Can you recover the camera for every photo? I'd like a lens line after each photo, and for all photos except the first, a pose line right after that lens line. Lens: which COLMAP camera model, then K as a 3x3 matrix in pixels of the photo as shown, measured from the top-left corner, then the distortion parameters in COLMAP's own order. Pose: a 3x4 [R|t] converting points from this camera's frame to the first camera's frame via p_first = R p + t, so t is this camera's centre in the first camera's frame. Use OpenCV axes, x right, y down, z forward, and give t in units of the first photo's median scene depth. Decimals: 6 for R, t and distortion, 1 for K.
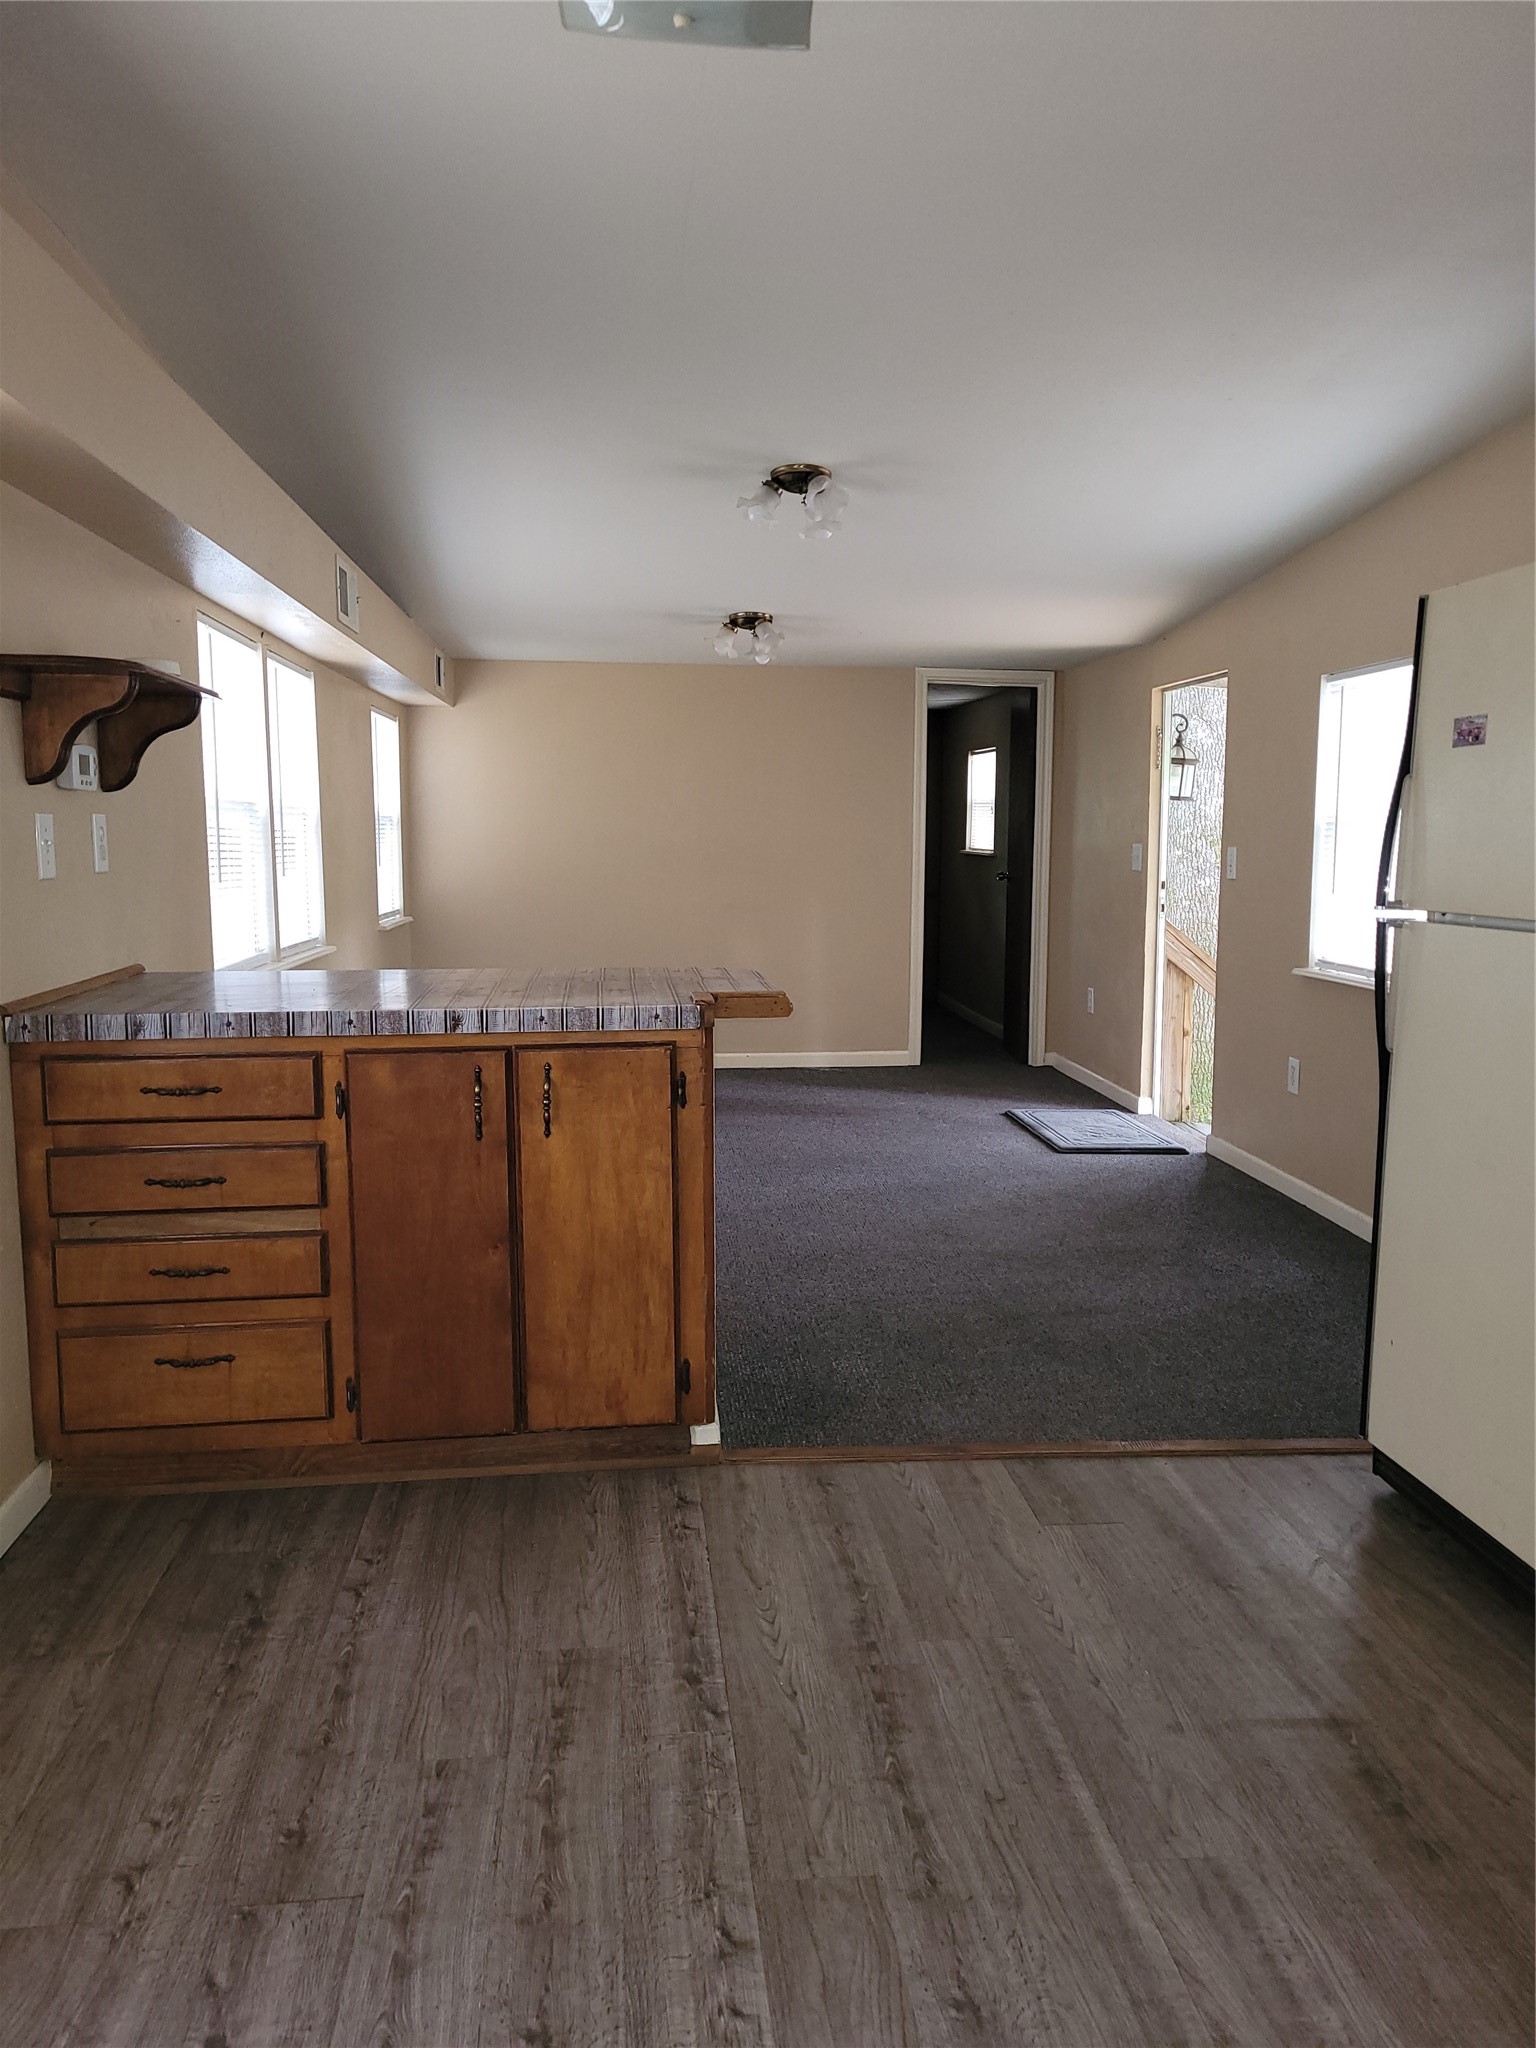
lens RADIAL K [[1535.9, 0, 766.5], [0, 1535.9, 1024.6], [0, 0, 1]] dist [0.058381, -0.044551]
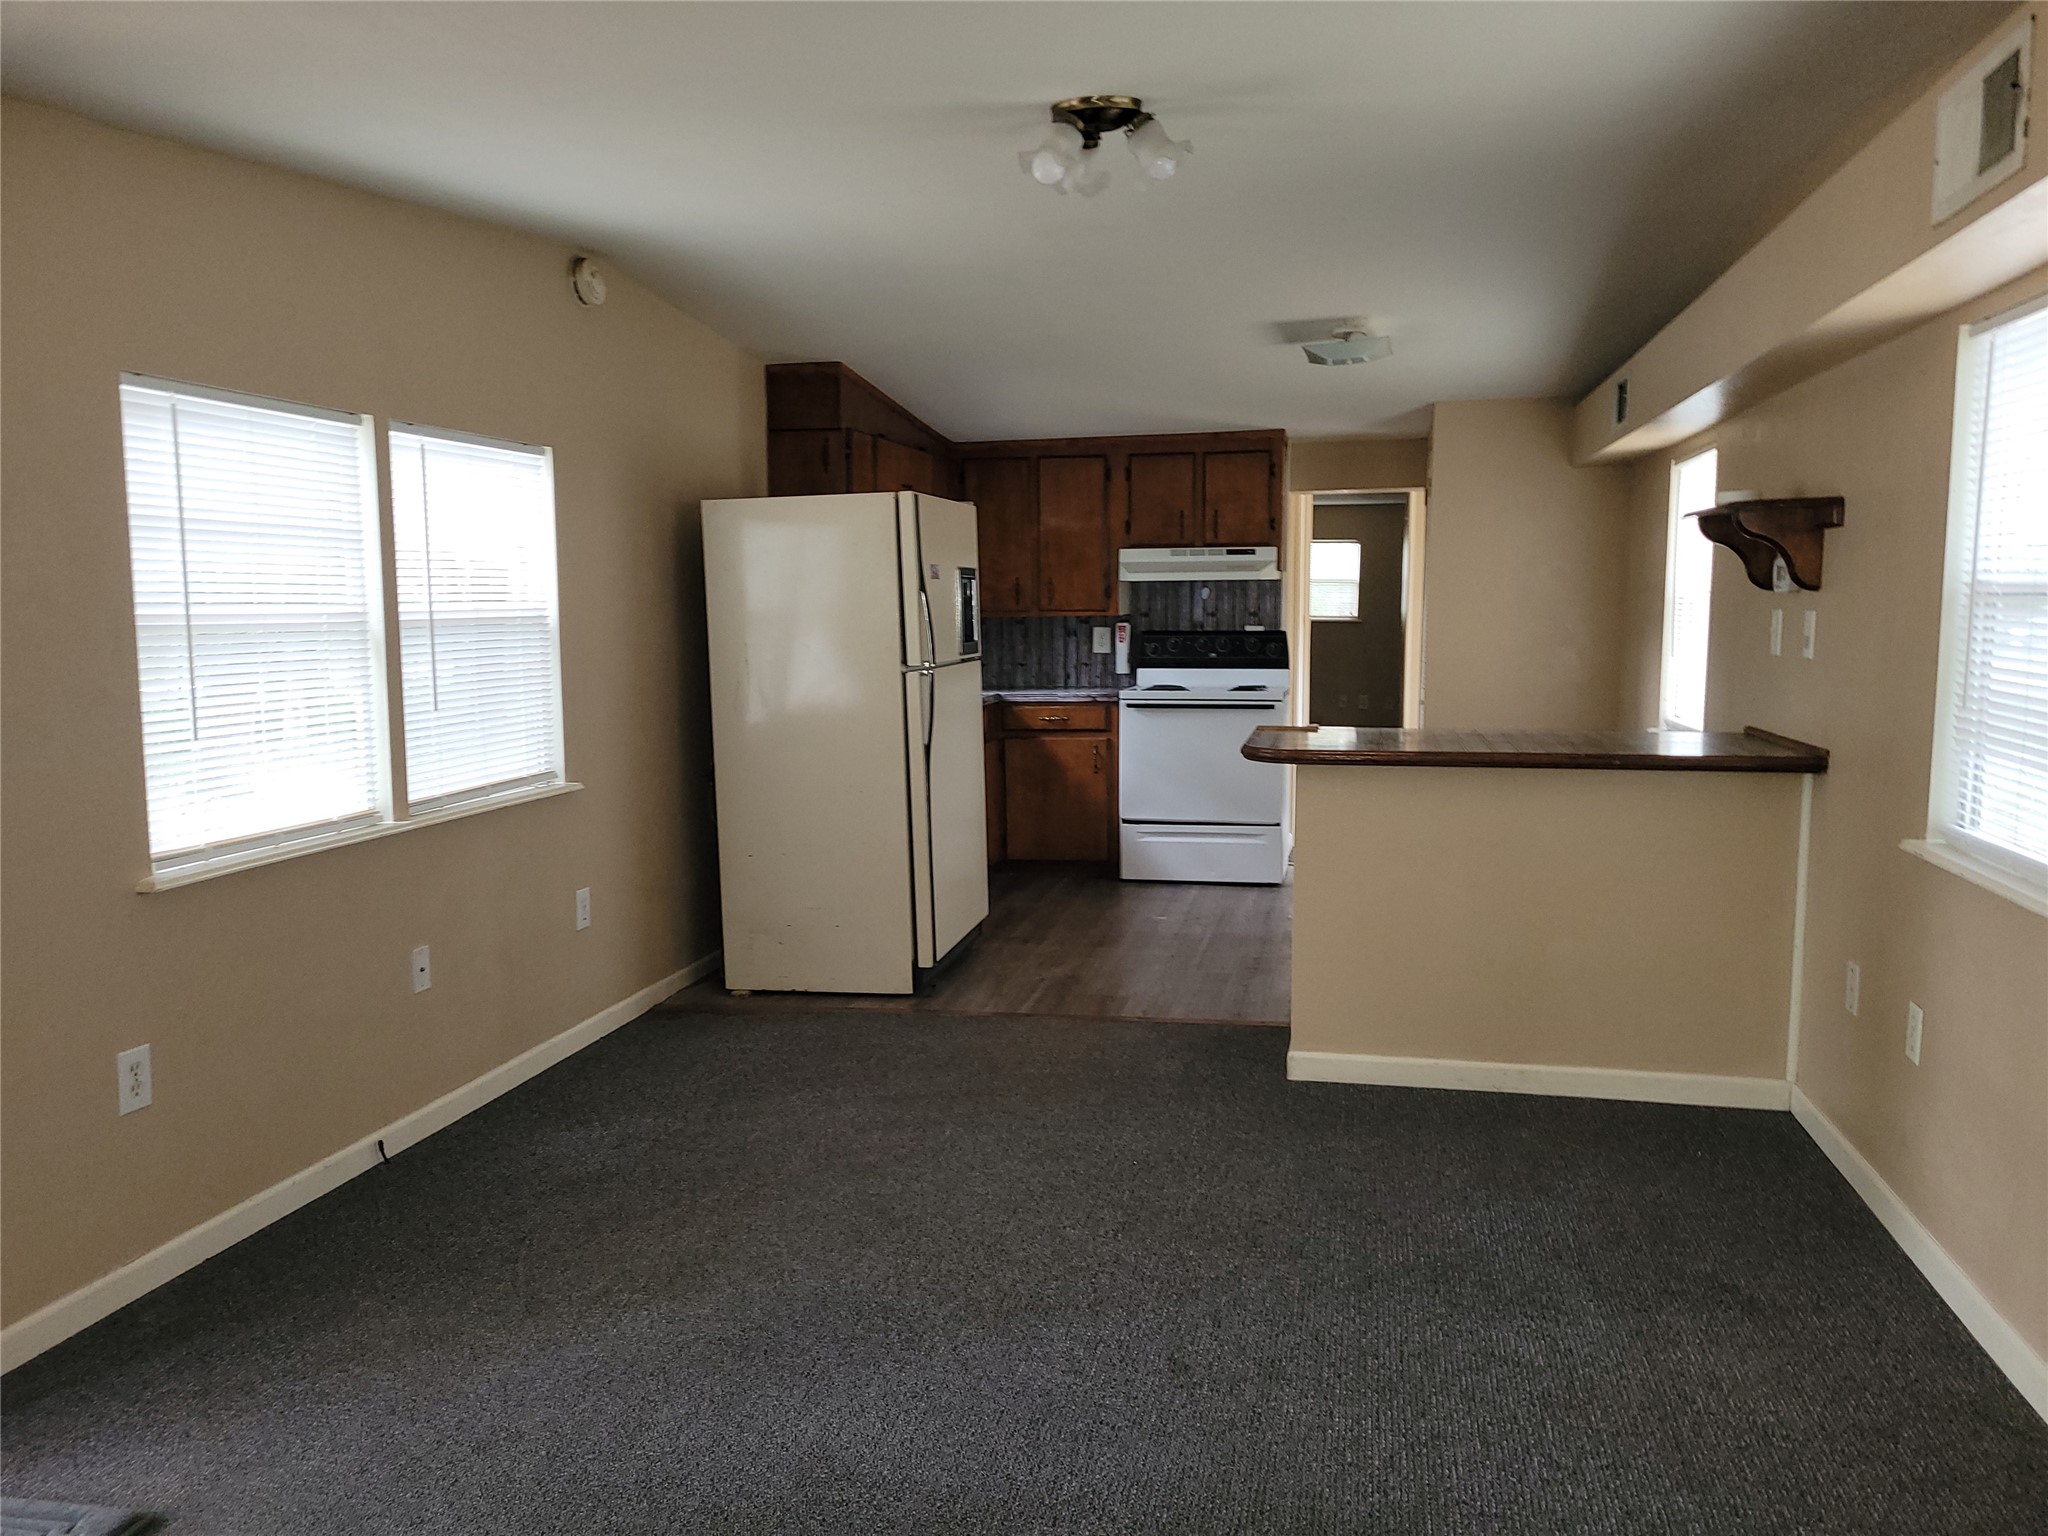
lens RADIAL K [[1535.9, 0, 1033.7], [0, 1535.9, 773.2], [0, 0, 1]] dist [0.058381, -0.044551]
pose [[-0.953322, -0.030937, 0.300368, -0.239600], [0.041518, 0.971860, 0.231872, -0.342495], [-0.299089, 0.233520, -0.925211, 2.503508]]
